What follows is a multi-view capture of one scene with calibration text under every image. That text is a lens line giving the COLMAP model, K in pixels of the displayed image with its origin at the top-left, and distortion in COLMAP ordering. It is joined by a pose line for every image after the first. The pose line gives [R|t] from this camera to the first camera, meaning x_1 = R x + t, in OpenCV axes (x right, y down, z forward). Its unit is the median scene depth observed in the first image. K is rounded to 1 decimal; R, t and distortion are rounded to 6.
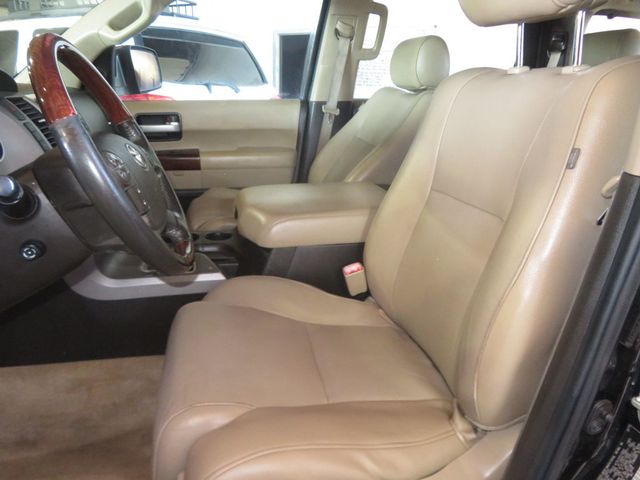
lens RADIAL K [[460.7, 0, 320.0], [0, 460.7, 240.0], [0, 0, 1]] dist [-0.001890, -0.001636]
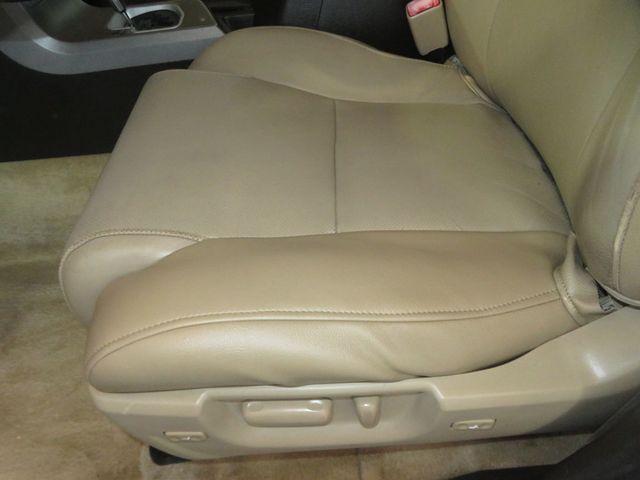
lens RADIAL K [[460.7, 0, 320.0], [0, 460.7, 240.0], [0, 0, 1]] dist [-0.001890, -0.001636]
pose [[0.969569, 0.049435, -0.239775, 0.106218], [0.058976, 0.903396, 0.424732, 0.082469], [0.237608, -0.425948, 0.872989, 0.354604]]
